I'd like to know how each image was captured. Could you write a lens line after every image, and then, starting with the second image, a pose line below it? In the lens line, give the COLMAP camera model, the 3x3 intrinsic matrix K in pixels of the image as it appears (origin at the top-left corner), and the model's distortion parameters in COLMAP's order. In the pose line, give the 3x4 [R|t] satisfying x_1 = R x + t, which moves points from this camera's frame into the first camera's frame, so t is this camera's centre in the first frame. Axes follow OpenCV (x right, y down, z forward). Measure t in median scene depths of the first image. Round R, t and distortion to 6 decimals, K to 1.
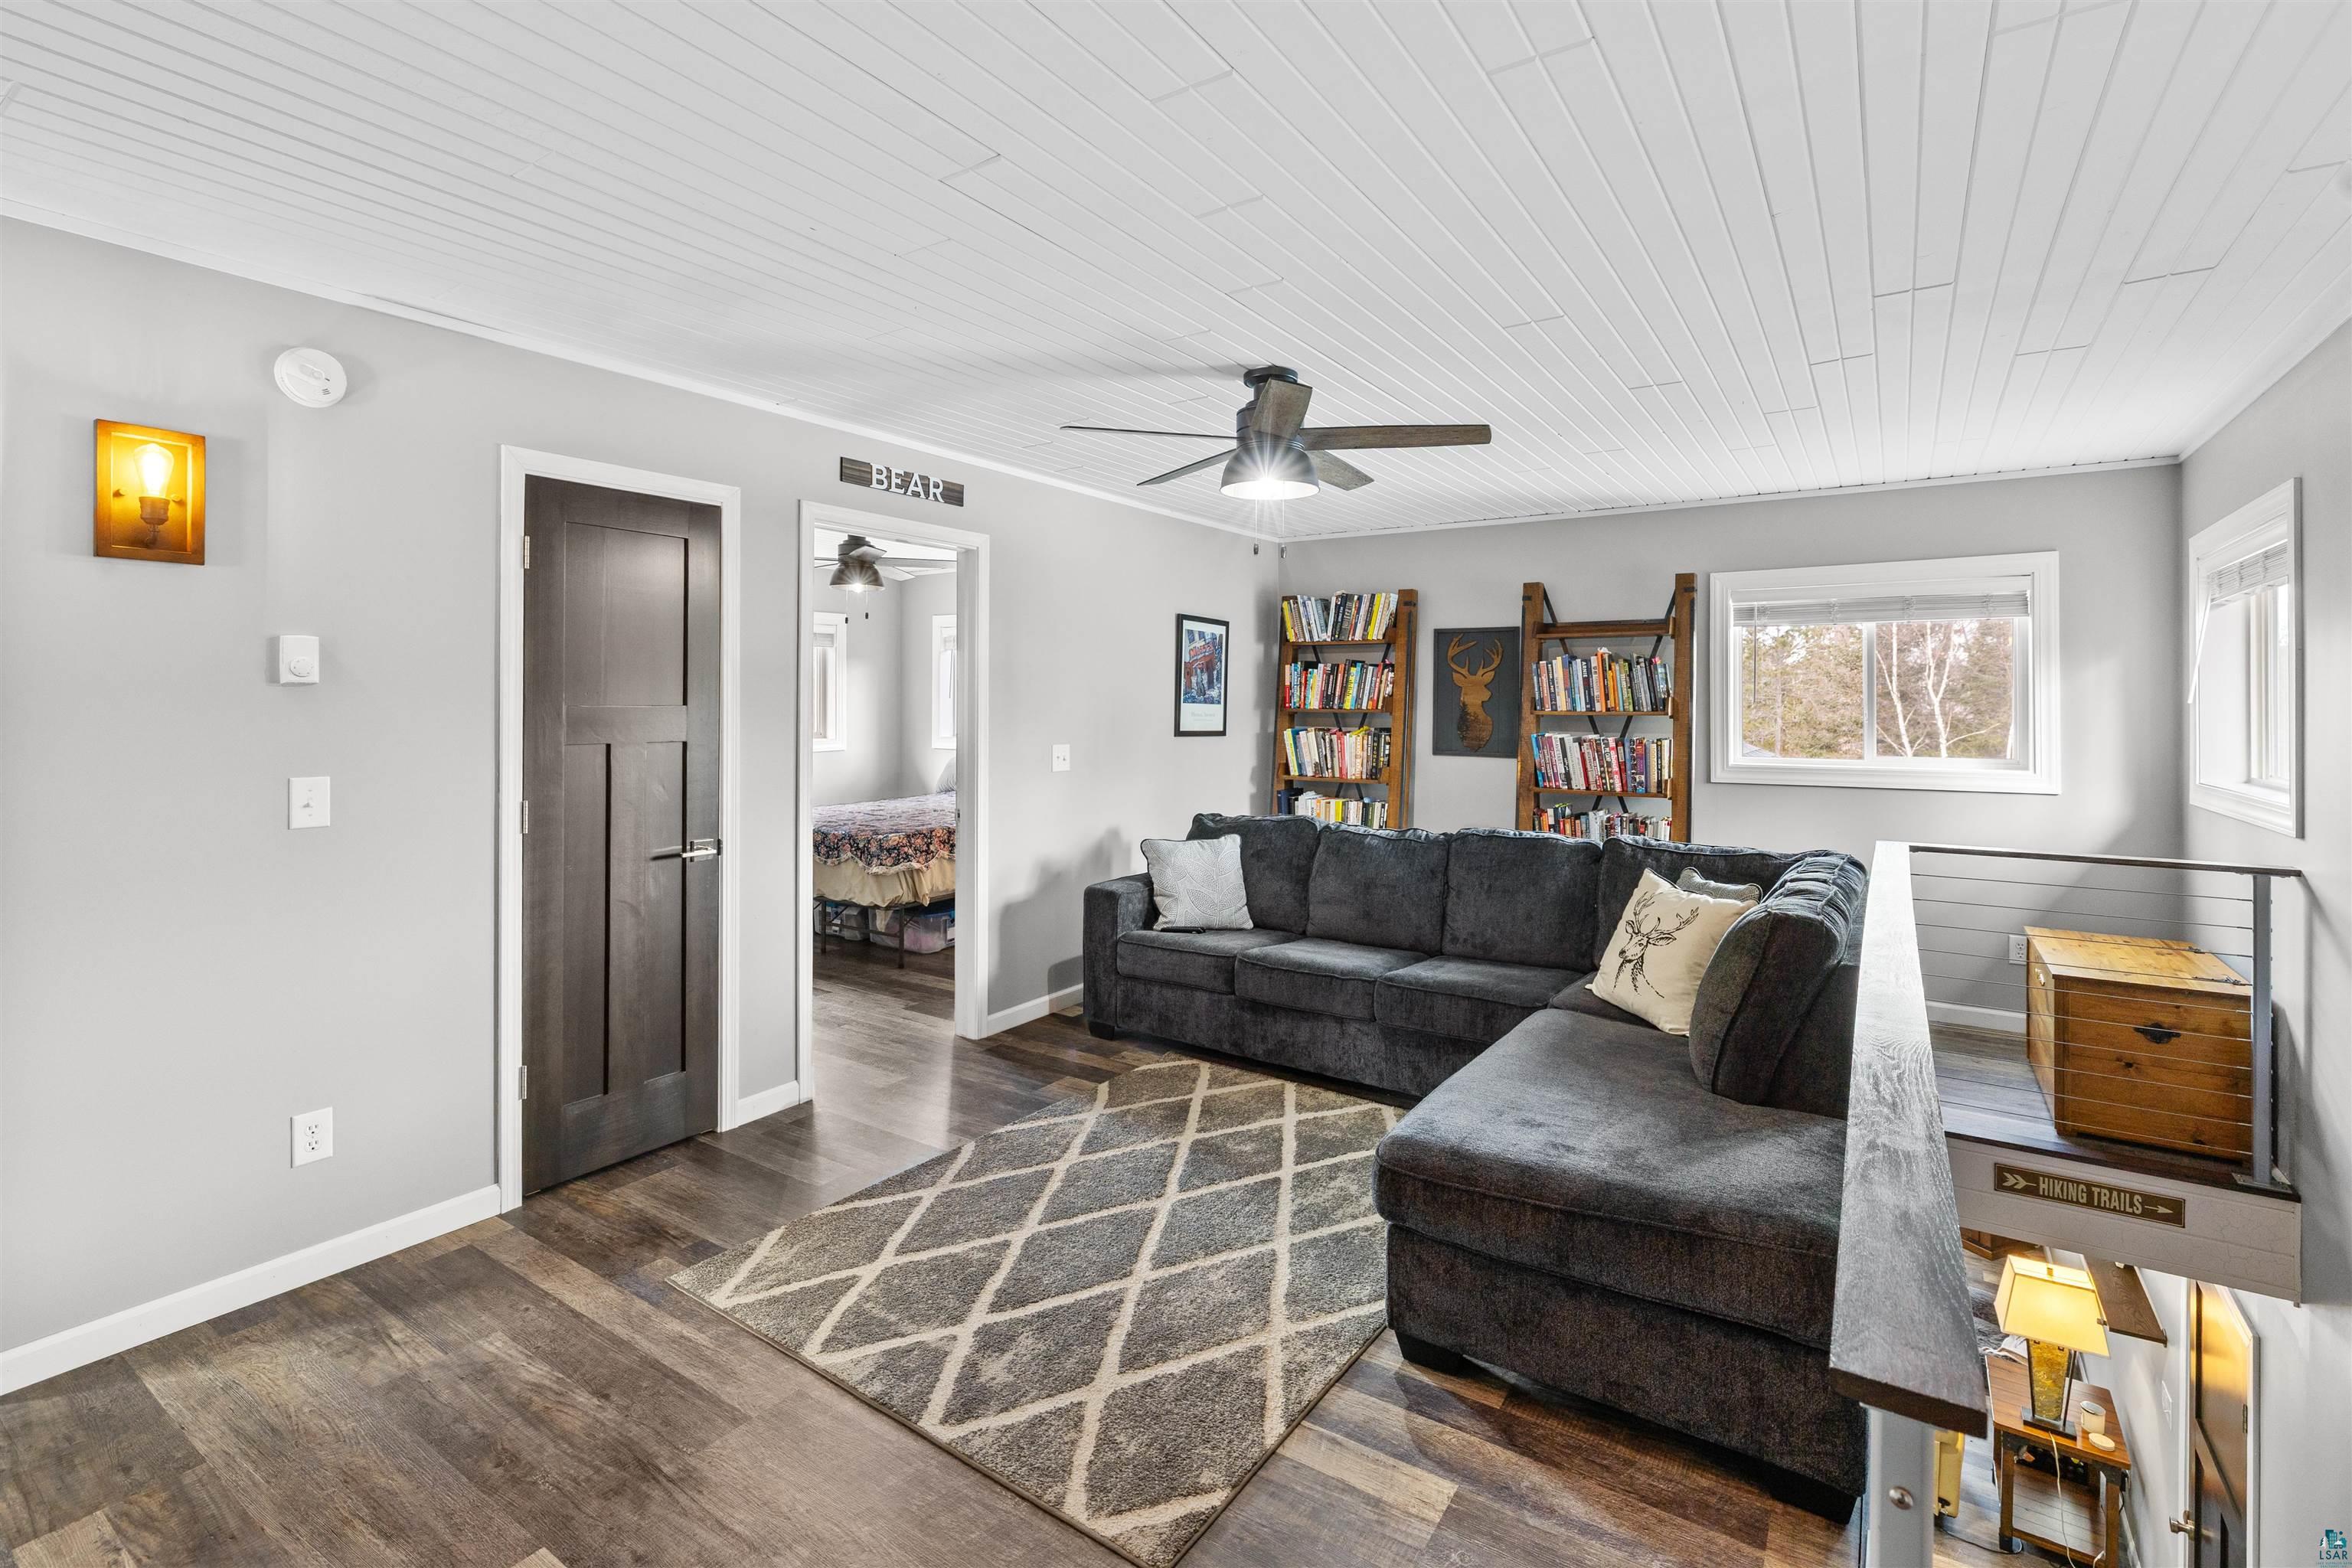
lens RADIAL K [[1069.7, 0, 1175.1], [0, 1069.7, 694.8], [0, 0, 1]] dist [-0.009843, 0.000150]
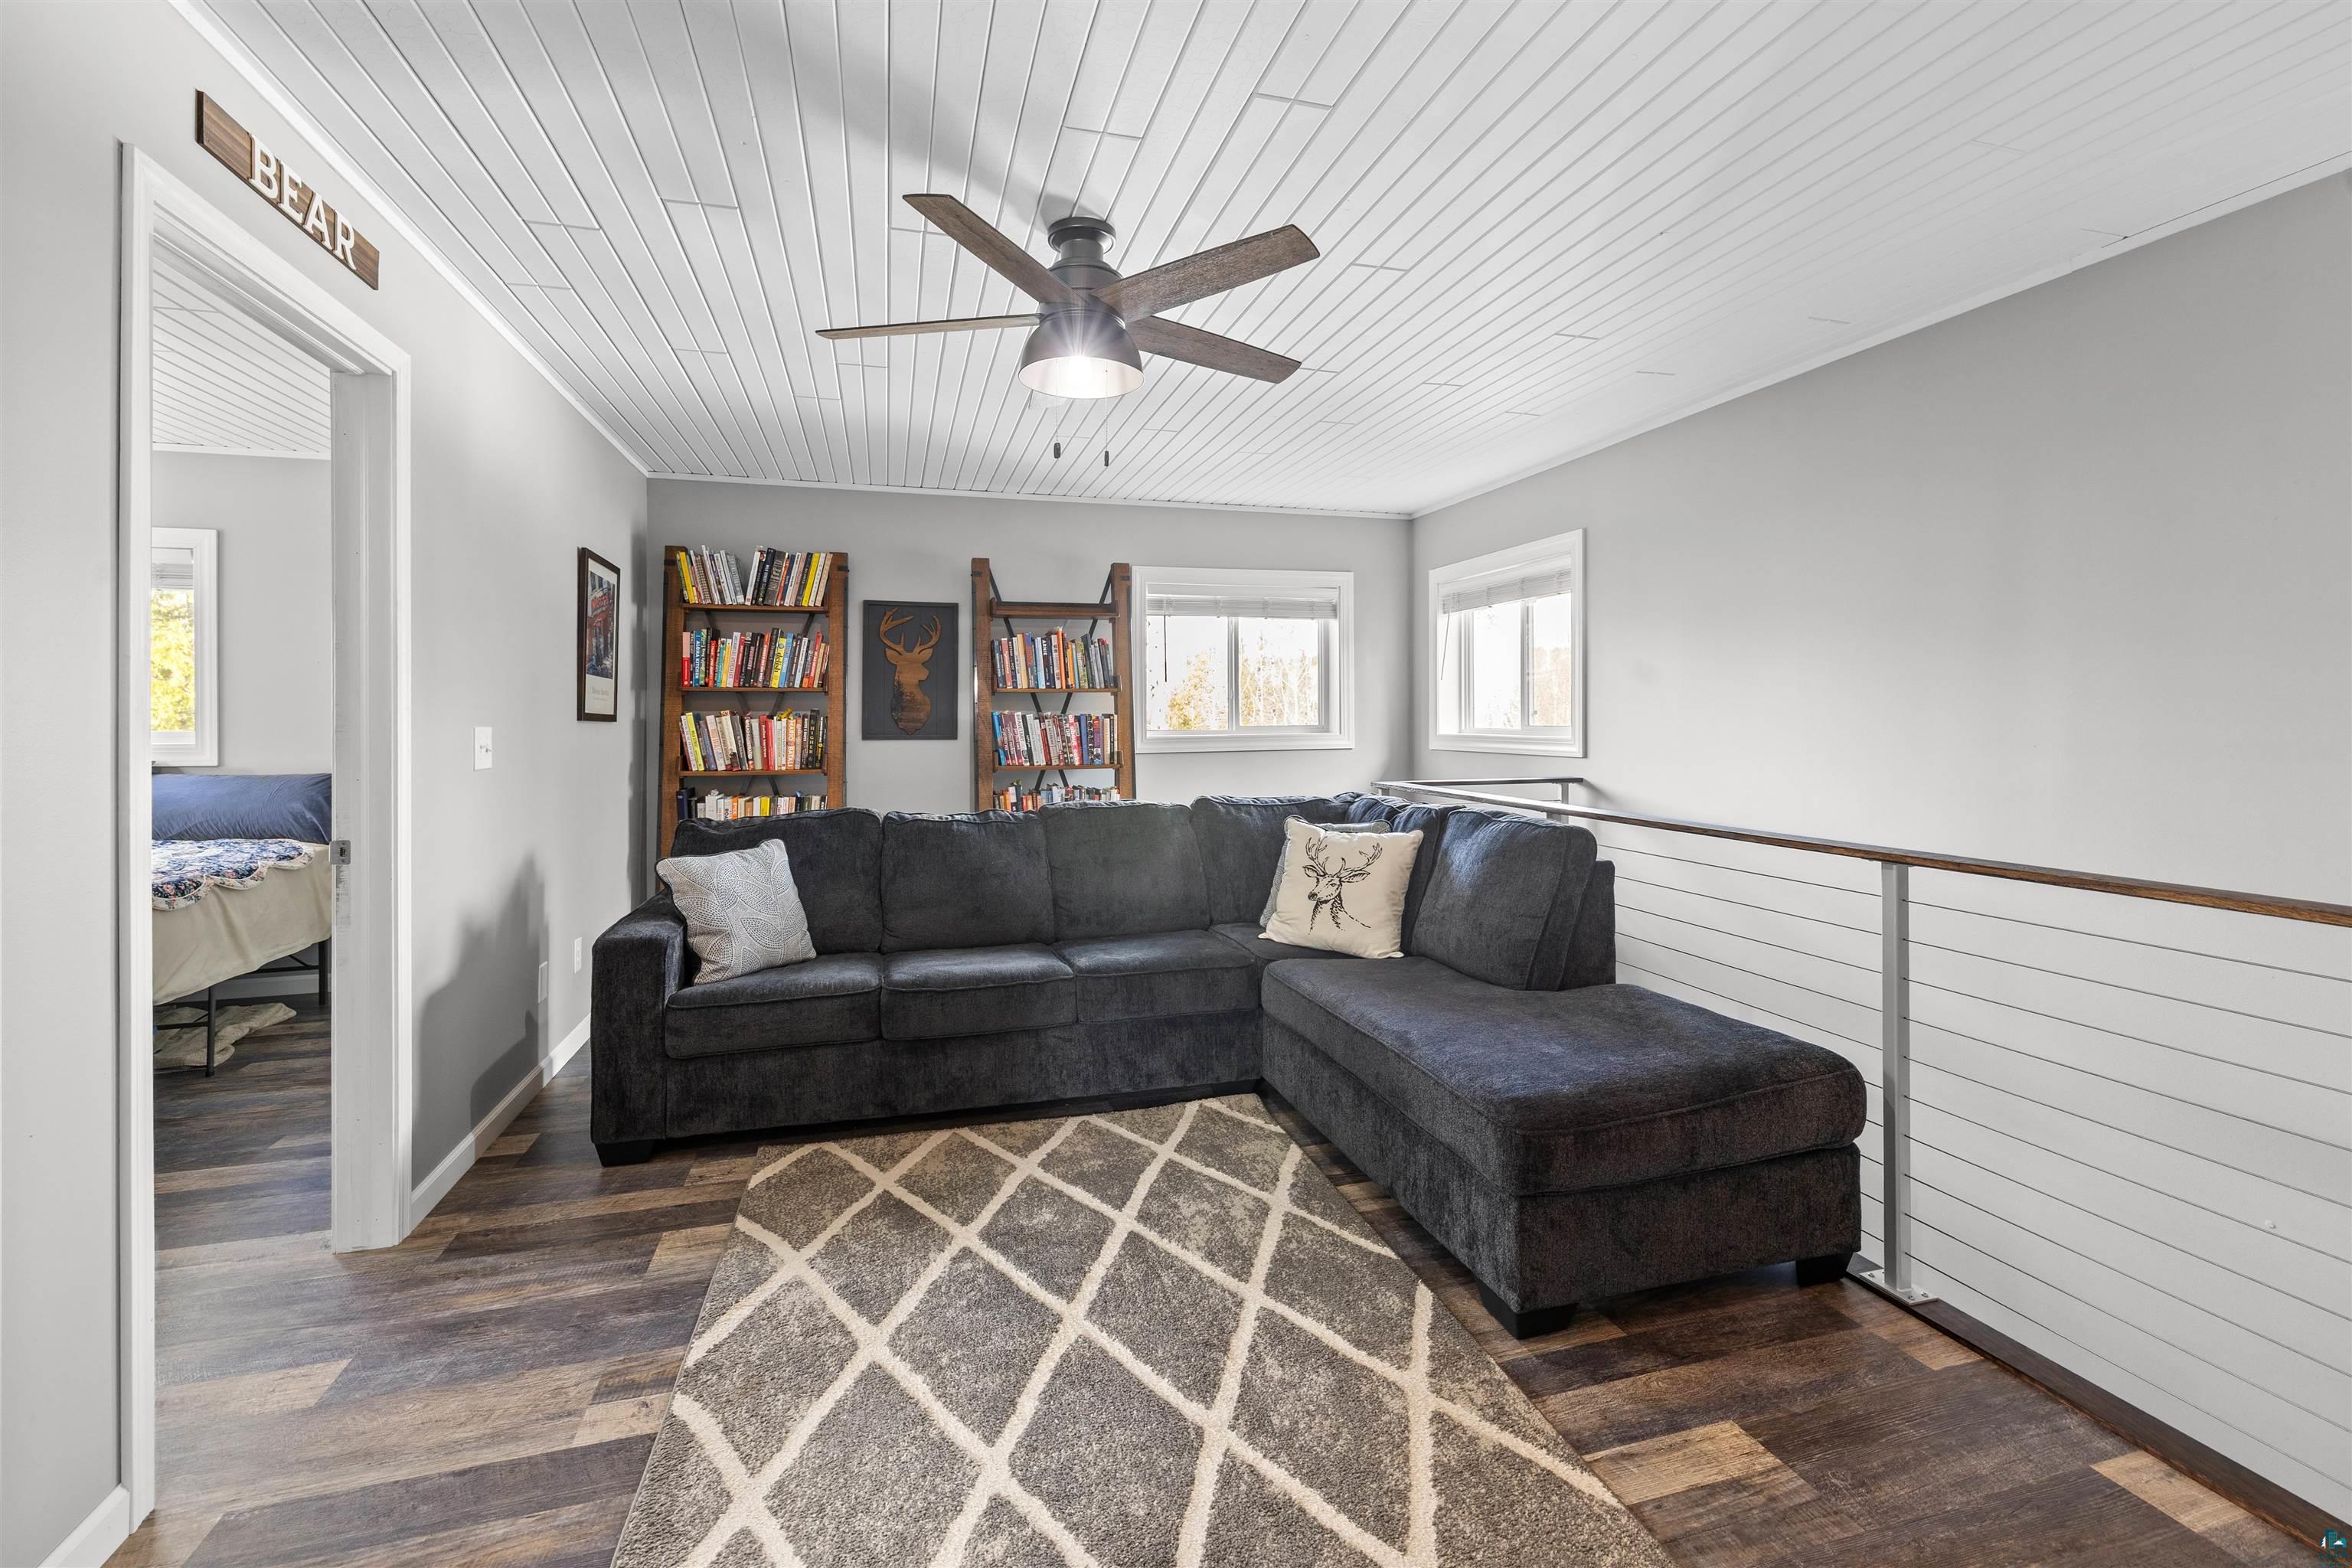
lens RADIAL K [[1003.5, 0, 1174.7], [0, 1003.5, 711.4], [0, 0, 1]] dist [-0.001912, -0.000165]
pose [[0.642640, -0.005347, 0.766149, -0.339634], [0.001963, 0.999984, 0.005332, 0.040443], [-0.766165, -0.001922, 0.642640, 0.359507]]
